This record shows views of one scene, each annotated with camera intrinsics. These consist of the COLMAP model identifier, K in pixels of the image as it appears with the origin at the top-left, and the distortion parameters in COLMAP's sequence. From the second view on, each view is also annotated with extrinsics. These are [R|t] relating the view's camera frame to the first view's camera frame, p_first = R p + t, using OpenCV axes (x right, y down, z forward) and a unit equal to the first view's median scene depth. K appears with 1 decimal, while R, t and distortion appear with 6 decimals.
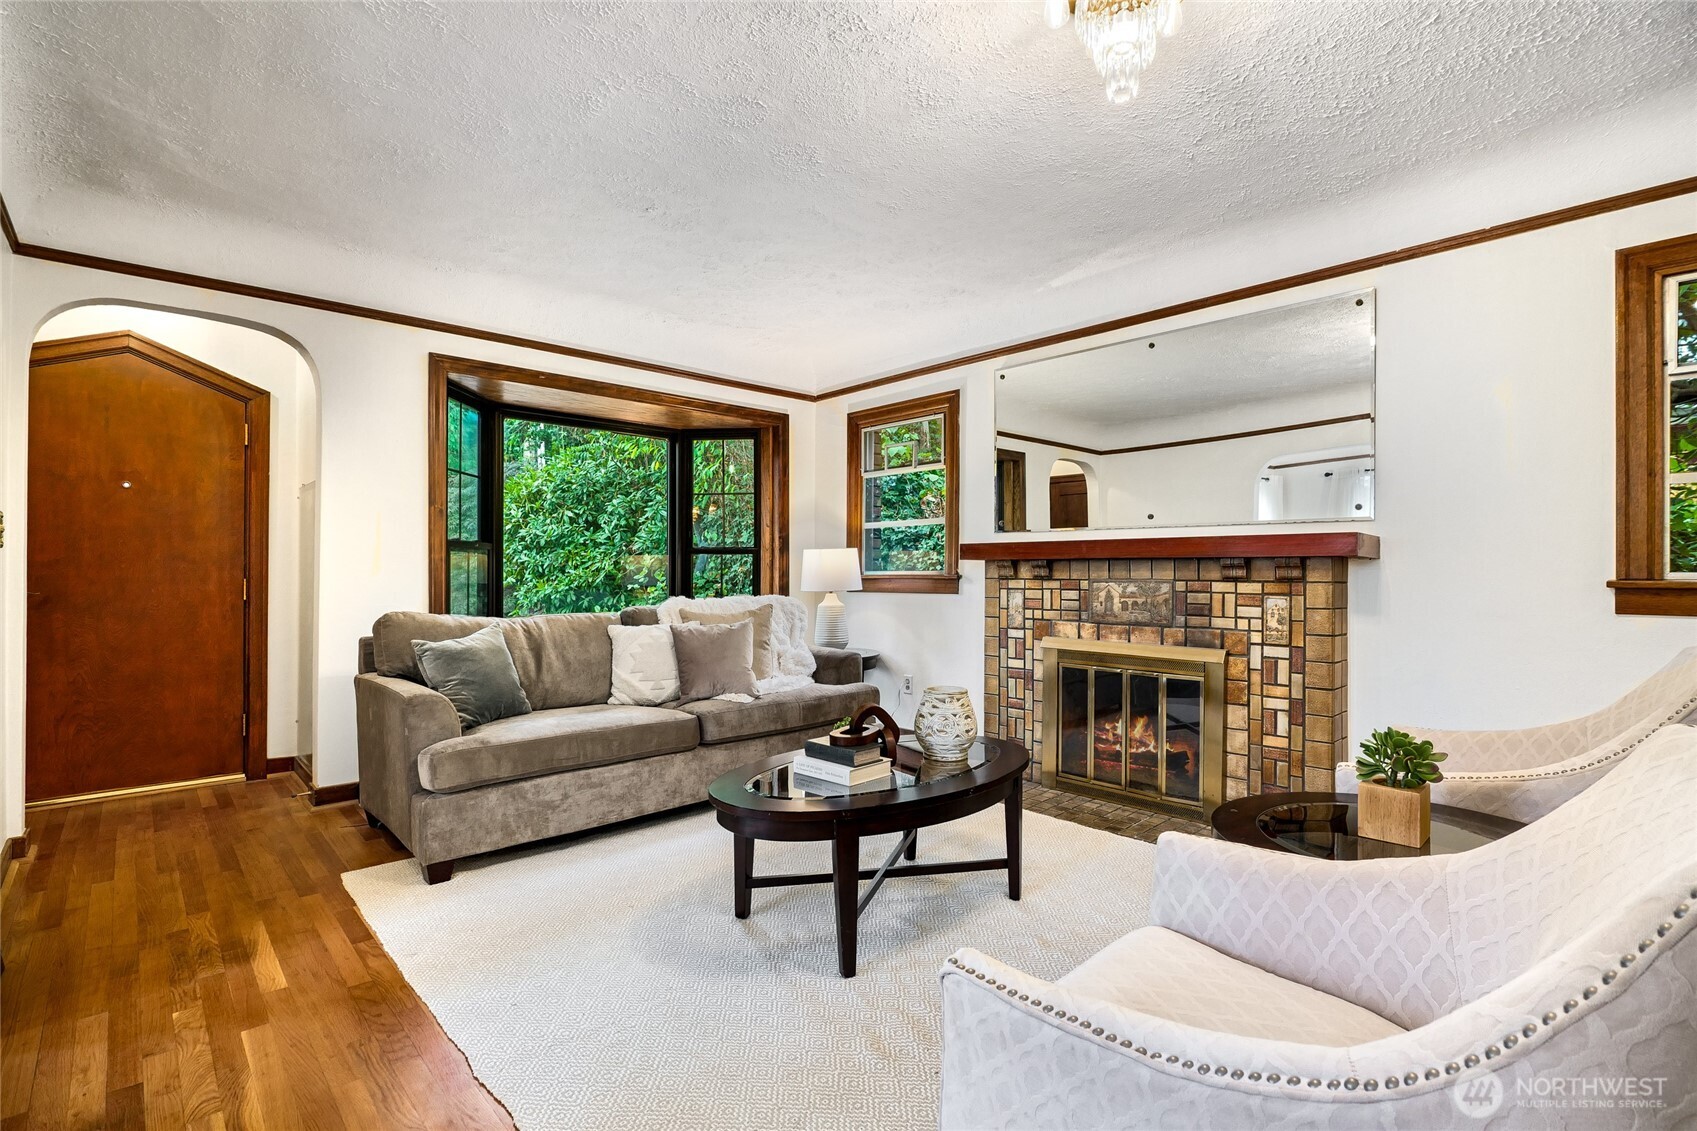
lens RADIAL K [[786.4, 0, 847.7], [0, 786.4, 567.5], [0, 0, 1]] dist [-0.011896, 0.001950]
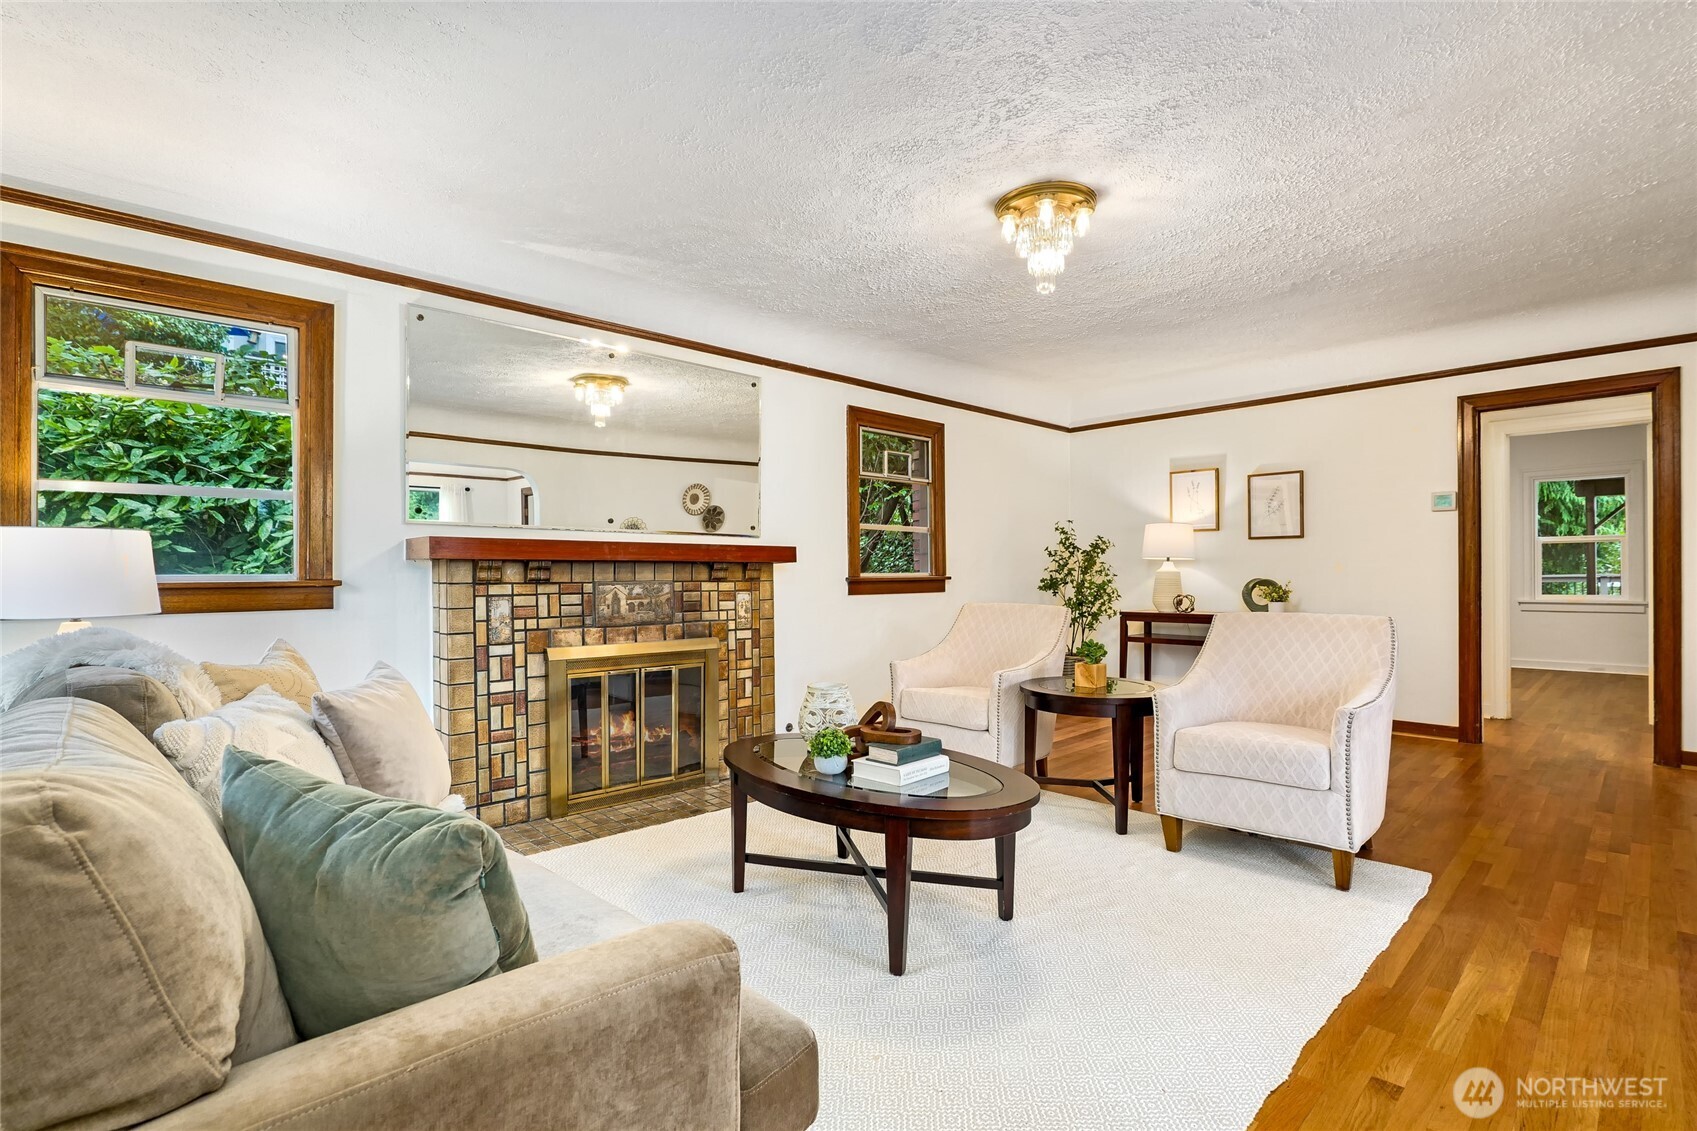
lens RADIAL K [[786.4, 0, 850.4], [0, 786.4, 573.0], [0, 0, 1]] dist [-0.011896, 0.001950]
pose [[-0.000465, 0.001809, 0.999998, -0.671185], [0.001396, 0.999997, -0.001808, 0.006486], [-0.999999, 0.001395, -0.000468, 0.711798]]
